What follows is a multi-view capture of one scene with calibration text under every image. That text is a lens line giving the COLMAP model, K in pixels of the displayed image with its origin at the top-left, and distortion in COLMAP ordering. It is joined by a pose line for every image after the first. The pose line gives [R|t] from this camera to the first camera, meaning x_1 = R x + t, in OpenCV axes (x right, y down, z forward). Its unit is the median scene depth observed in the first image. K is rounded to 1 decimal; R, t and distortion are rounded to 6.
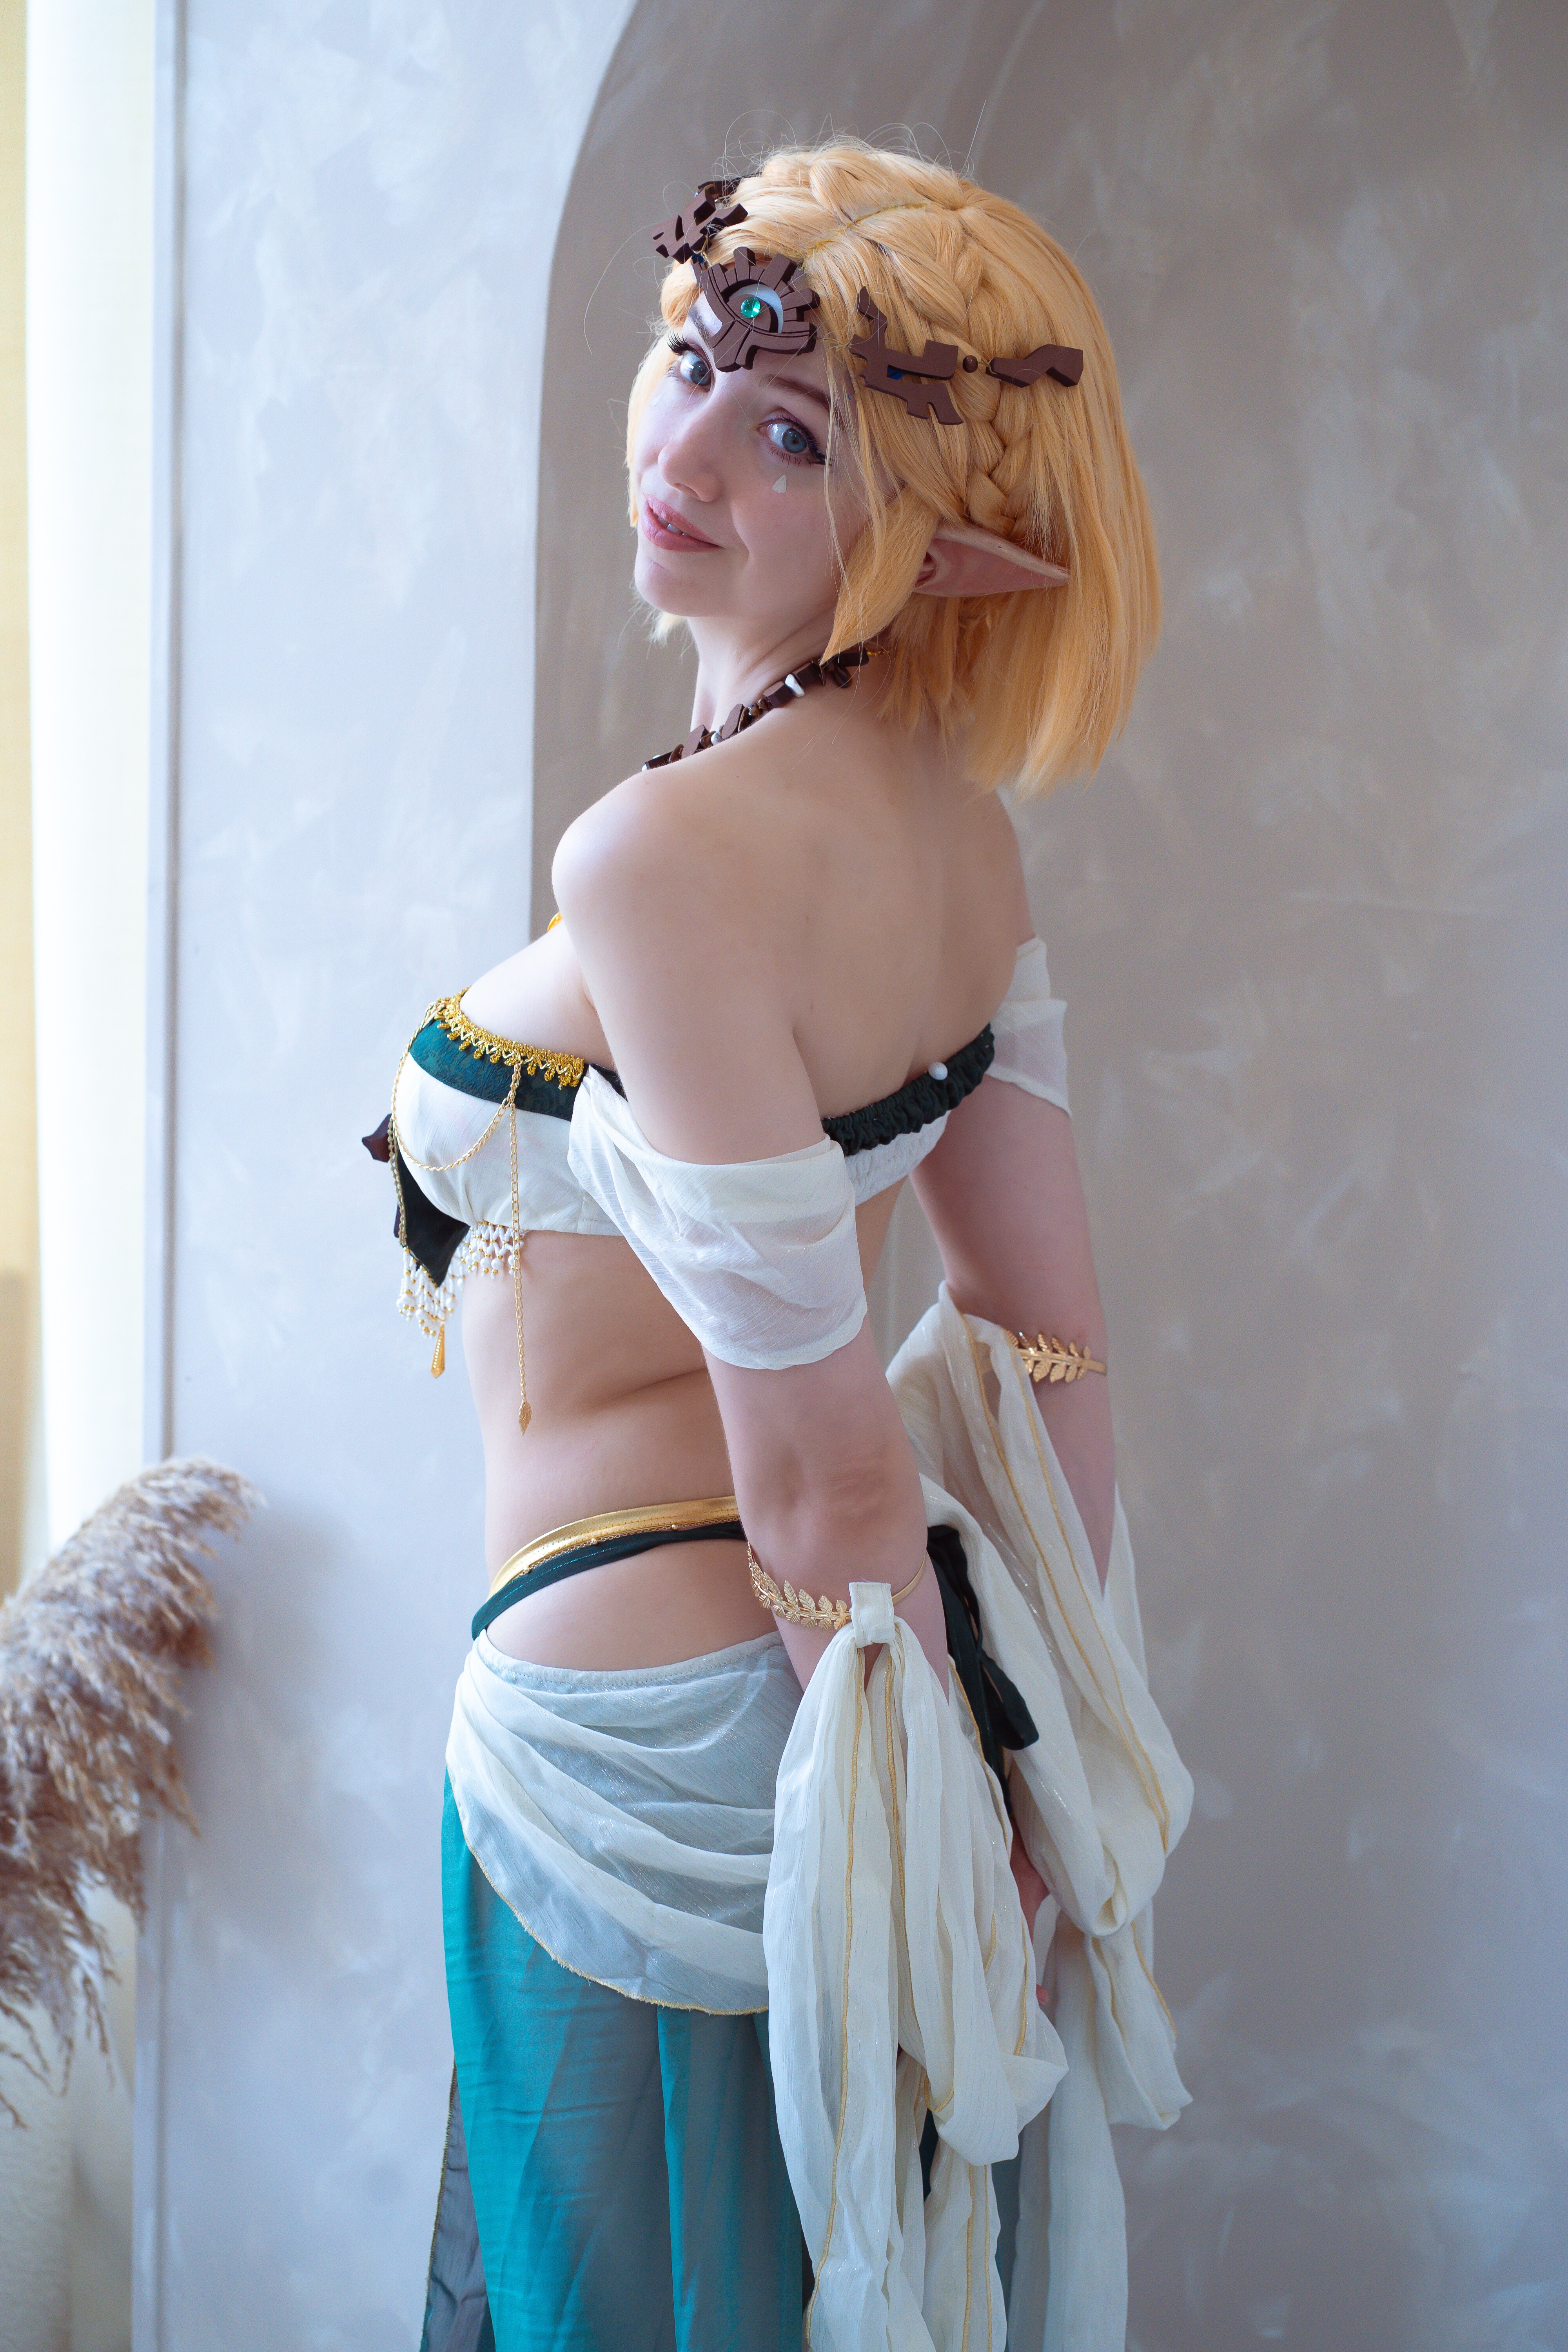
lens RADIAL K [[6008.7, 0, 776.4], [0, 6008.7, 1166.3], [0, 0, 1]] dist [0.055798, 0.000000]
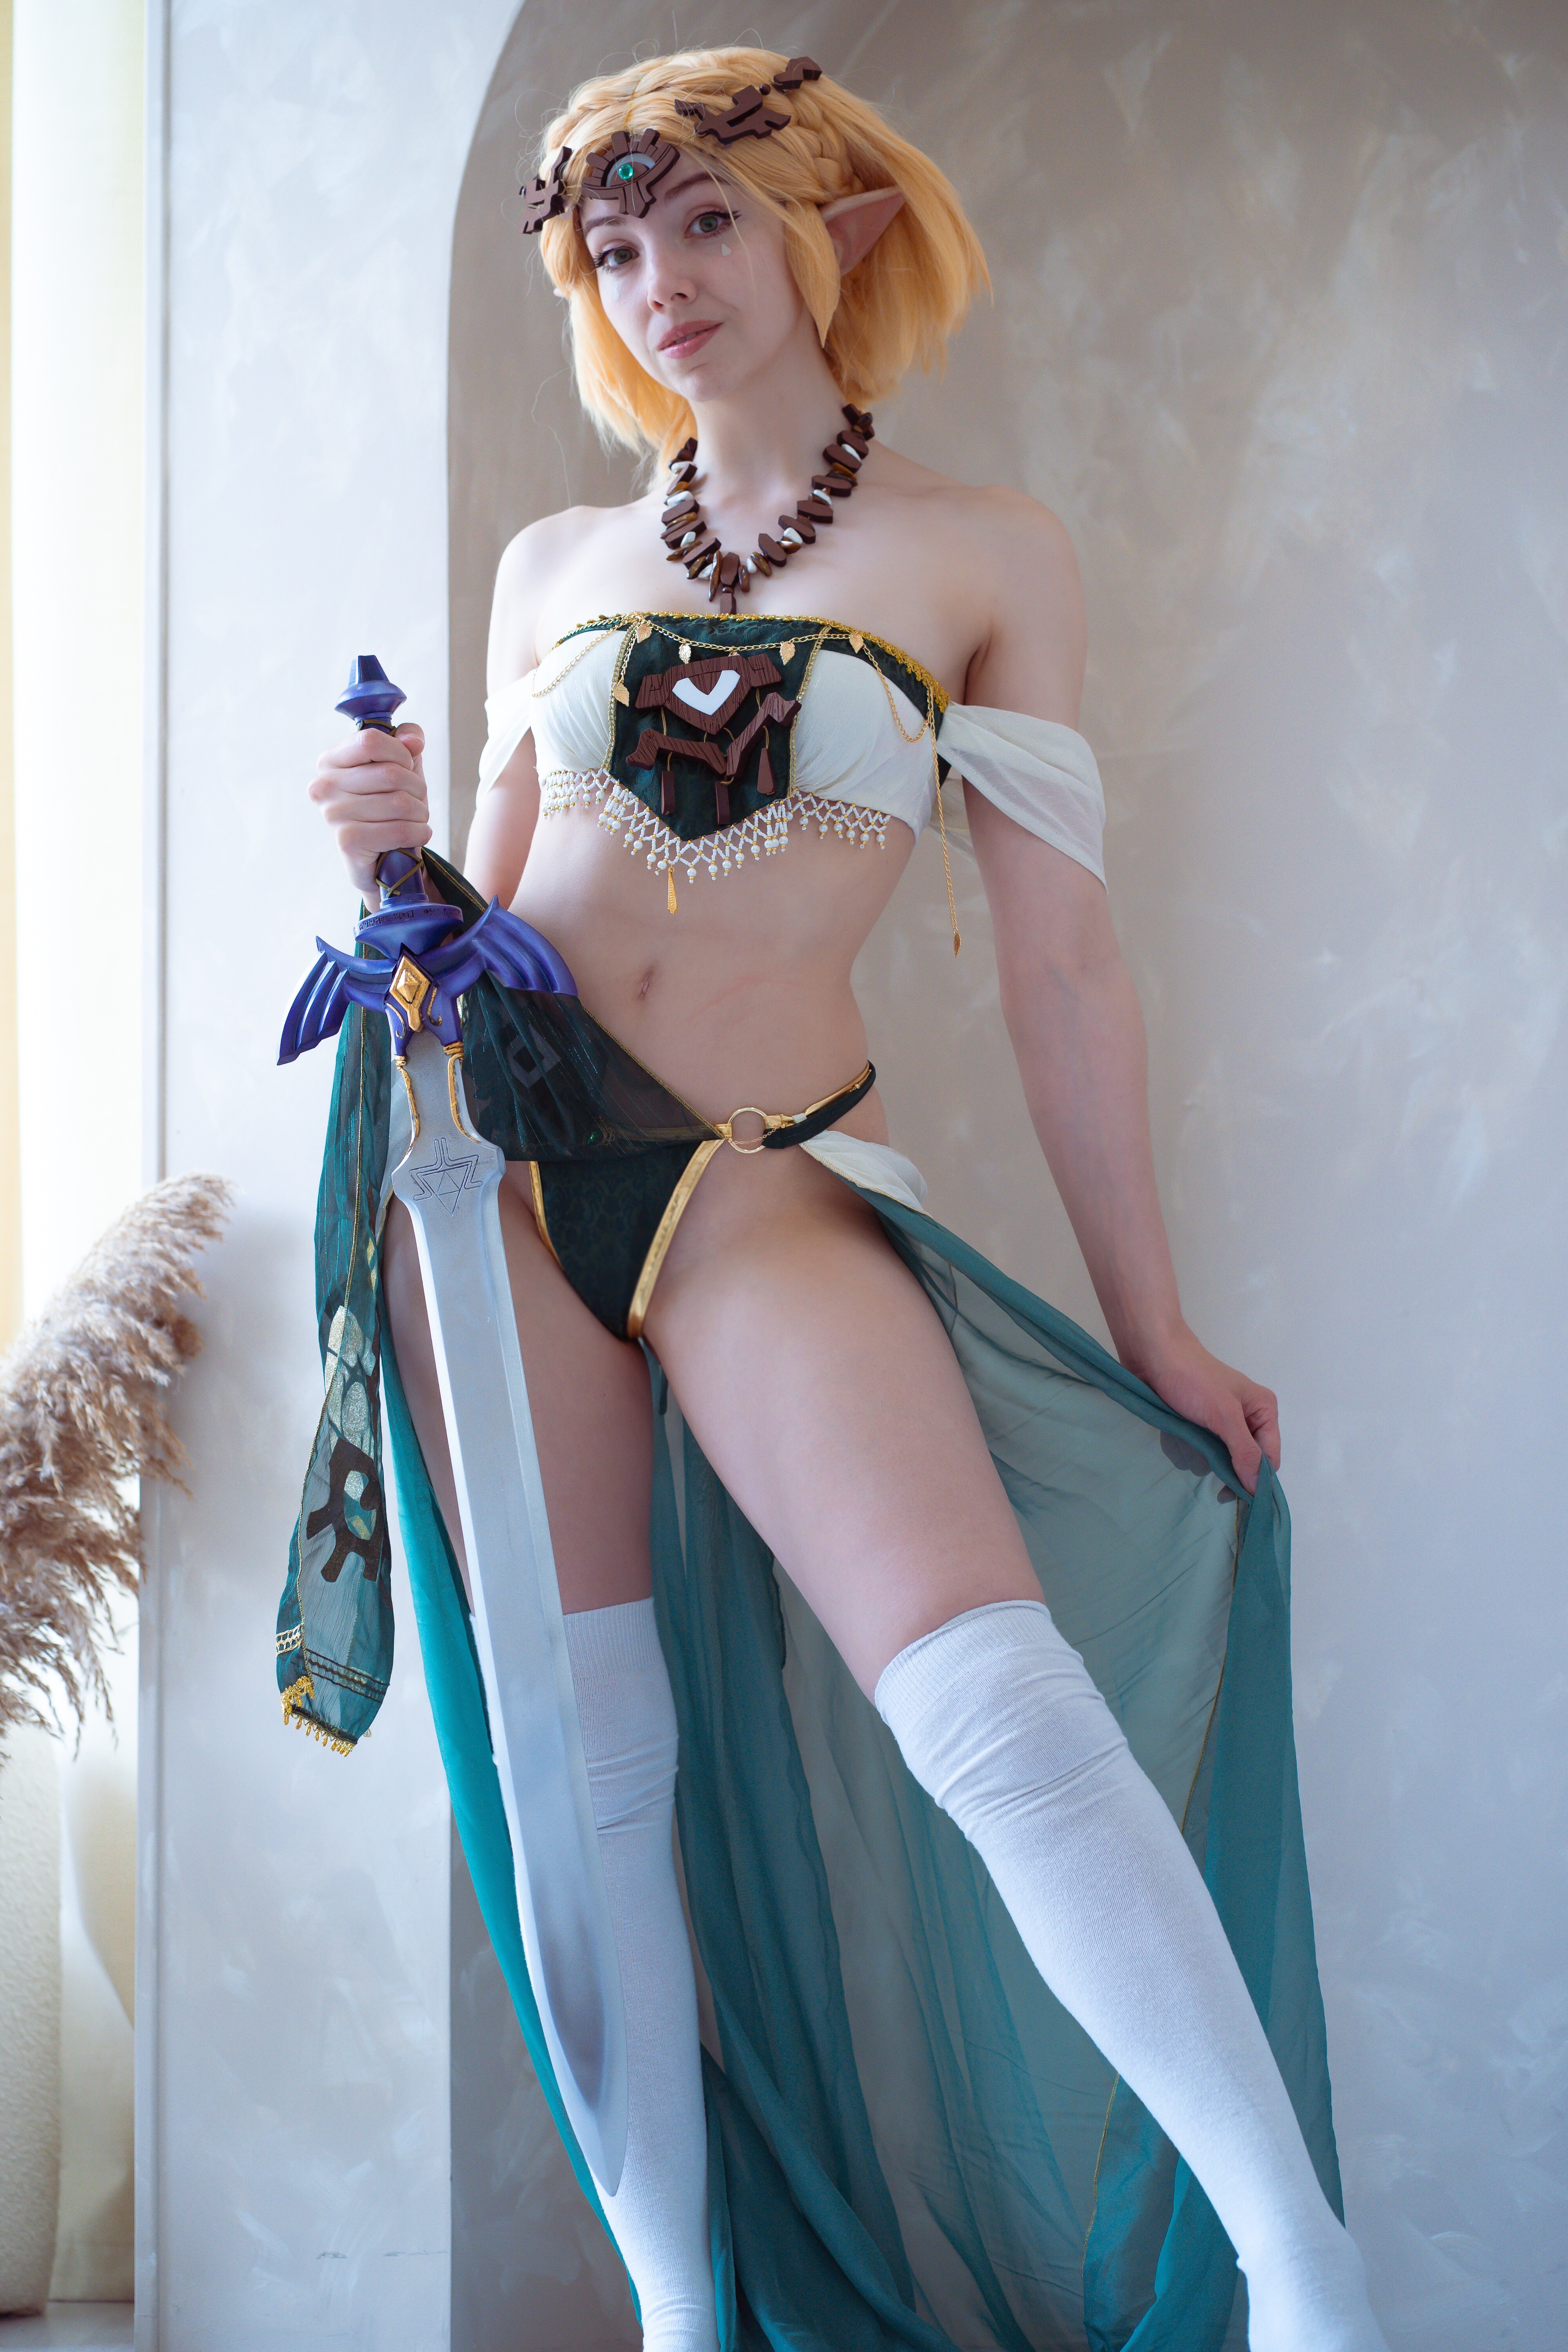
lens RADIAL K [[6008.7, 0, 780.6], [0, 6008.7, 1184.5], [0, 0, 1]] dist [0.055798, 0.000000]
pose [[0.998452, -0.029718, 0.047025, -0.031932], [0.042447, 0.953382, -0.298765, 0.431557], [-0.035954, 0.300299, 0.953167, -0.200497]]
